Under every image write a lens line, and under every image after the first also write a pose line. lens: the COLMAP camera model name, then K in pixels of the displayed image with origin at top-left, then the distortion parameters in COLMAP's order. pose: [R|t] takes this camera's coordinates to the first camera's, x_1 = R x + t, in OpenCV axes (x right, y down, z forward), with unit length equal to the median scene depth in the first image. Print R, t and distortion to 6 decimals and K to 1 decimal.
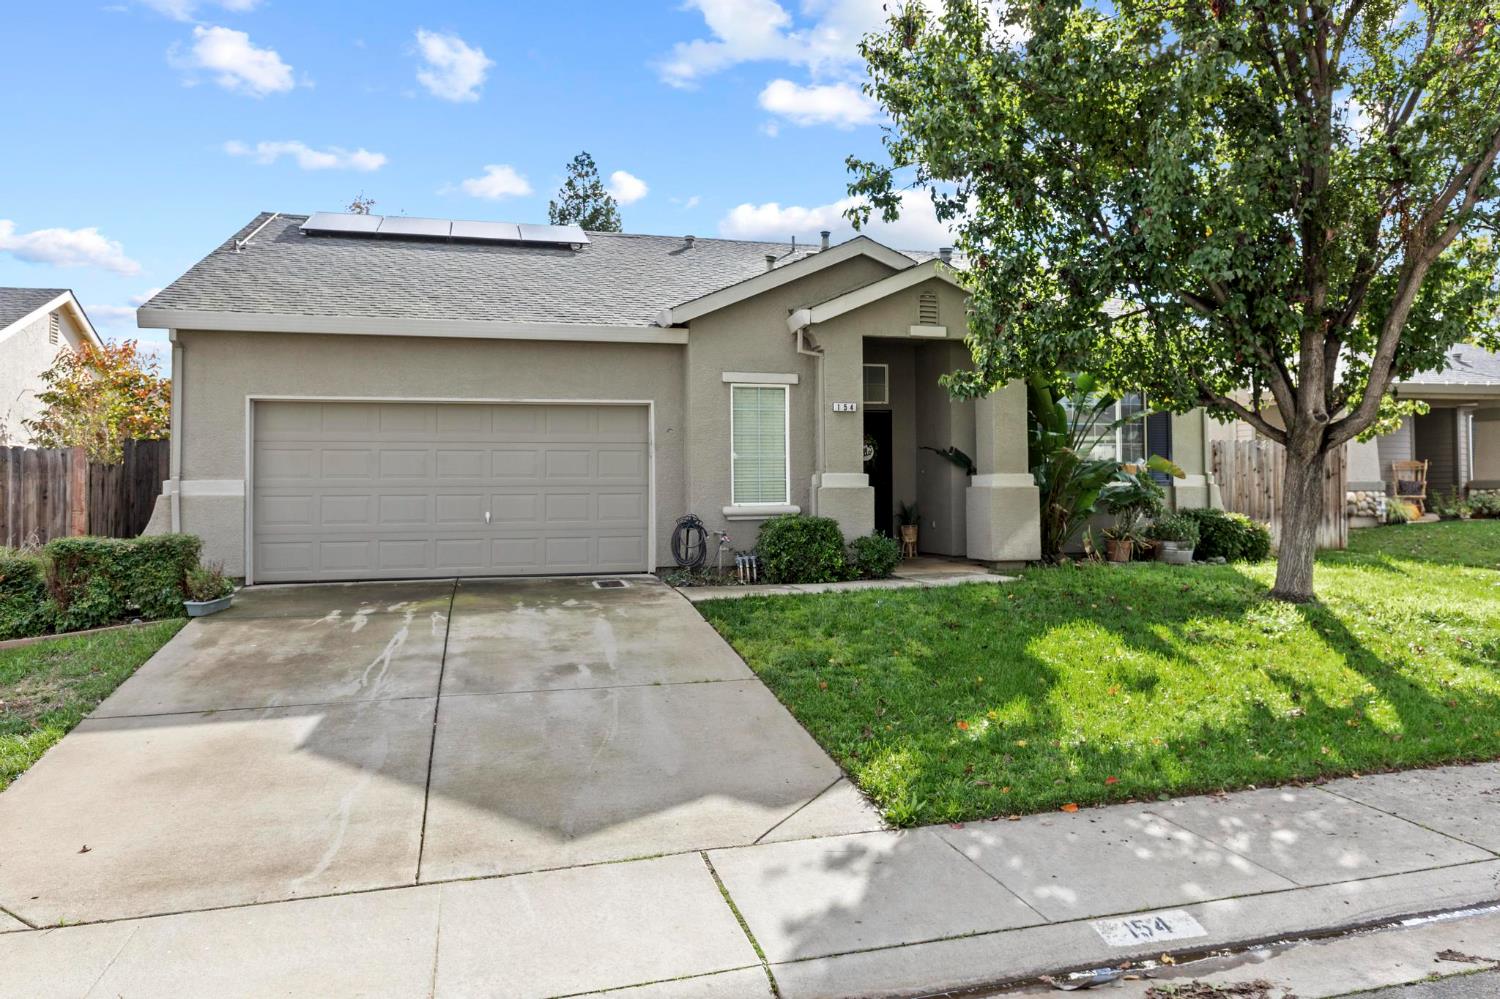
lens RADIAL K [[1036.3, 0, 752.3], [0, 1036.3, 447.4], [0, 0, 1]] dist [0.010413, 0.001924]
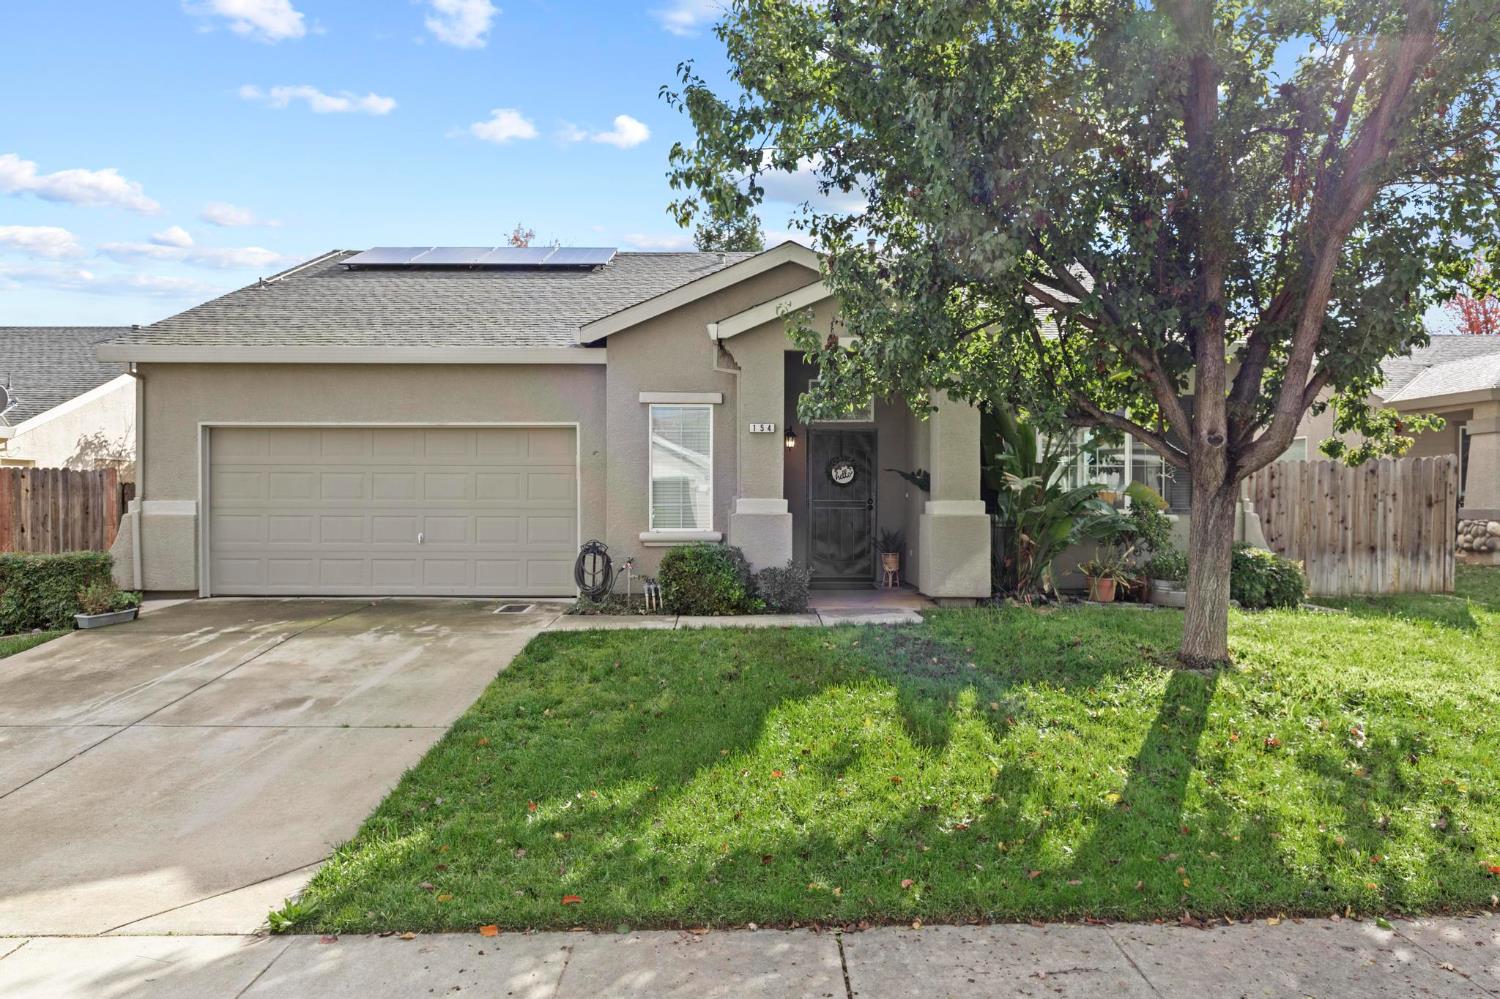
lens RADIAL K [[993.2, 0, 750.0], [0, 993.2, 499.5], [0, 0, 1]] dist [0.003858, 0.001630]
pose [[0.967818, 0.009763, -0.251460, 0.302761], [0.000495, 0.999171, 0.040695, -0.010862], [0.251649, -0.039510, 0.967012, 0.131819]]
